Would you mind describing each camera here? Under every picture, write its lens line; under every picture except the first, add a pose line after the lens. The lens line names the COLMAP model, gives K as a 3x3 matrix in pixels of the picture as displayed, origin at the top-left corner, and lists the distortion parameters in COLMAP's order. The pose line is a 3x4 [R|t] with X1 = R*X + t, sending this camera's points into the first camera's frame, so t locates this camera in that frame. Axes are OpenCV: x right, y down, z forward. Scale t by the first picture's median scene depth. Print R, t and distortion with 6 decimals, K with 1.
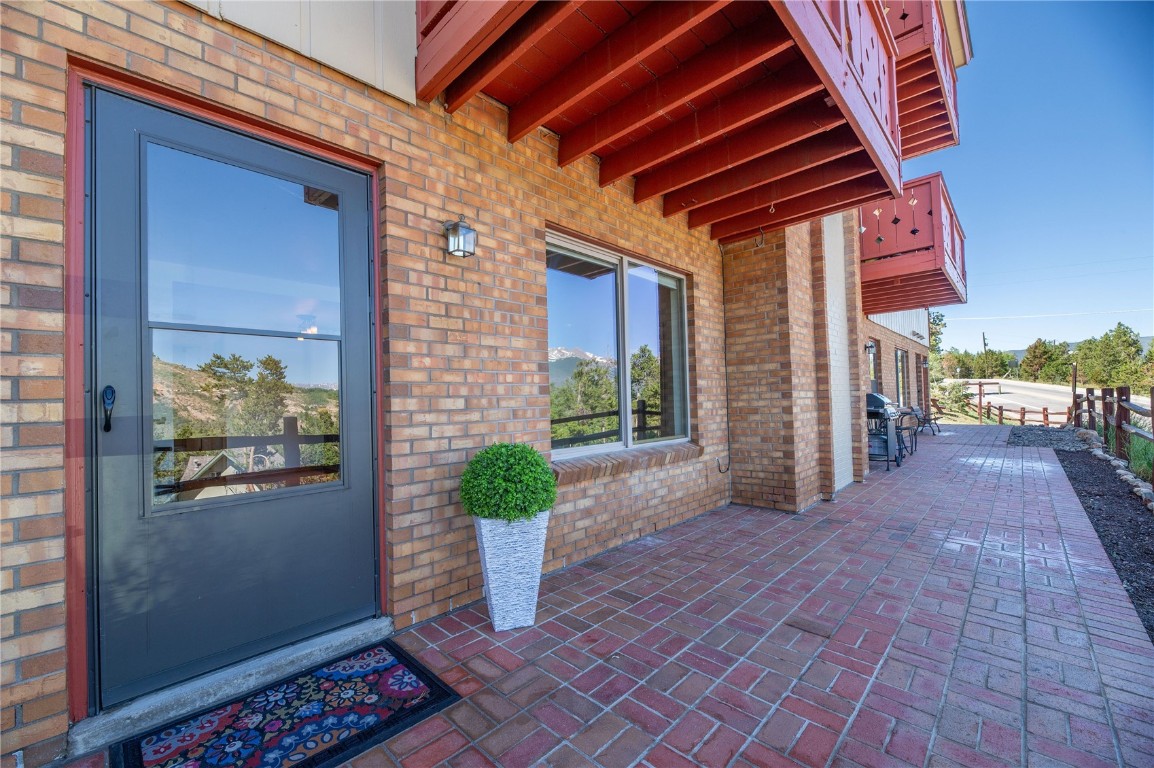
lens RADIAL K [[466.5, 0, 595.9], [0, 466.5, 398.3], [0, 0, 1]] dist [-0.001813, -0.000468]
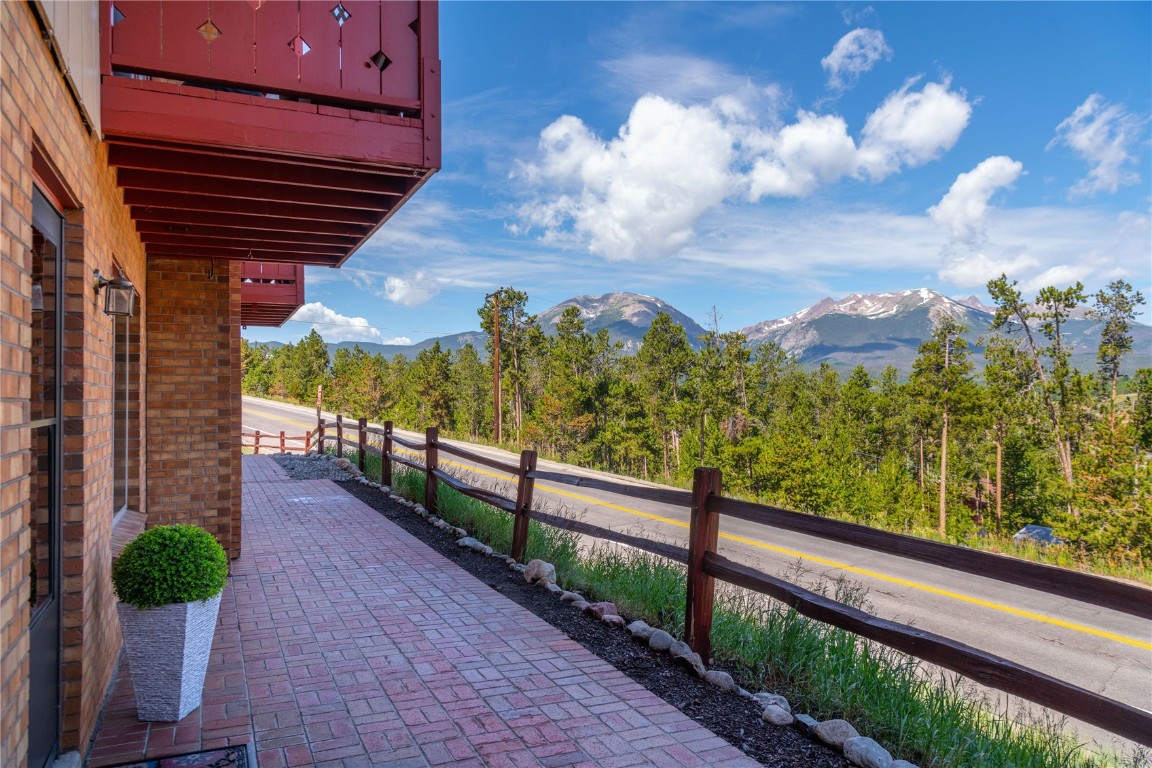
lens RADIAL K [[792.5, 0, 575.0], [0, 792.5, 395.6], [0, 0, 1]] dist [0.041676, 0.000446]
pose [[0.370123, 0.028822, 0.928536, -0.767168], [-0.018640, 0.999548, -0.023596, -0.078740], [-0.928796, -0.008575, 0.370493, -0.196084]]
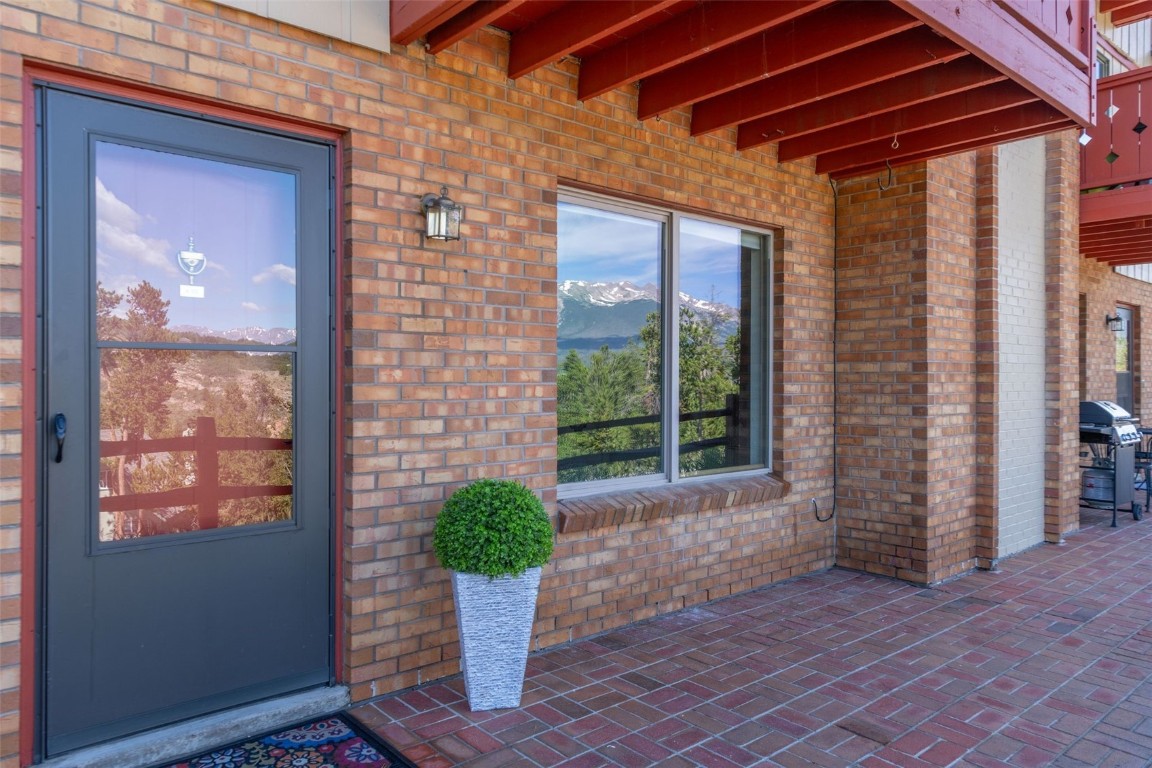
lens RADIAL K [[817.3, 0, 629.2], [0, 817.3, 392.1], [0, 0, 1]] dist [0.011946, 0.008245]
pose [[0.996959, 0.032822, -0.070681, 0.073898], [-0.030721, 0.999059, 0.030603, -0.056753], [0.071619, -0.028339, 0.997029, -0.203848]]
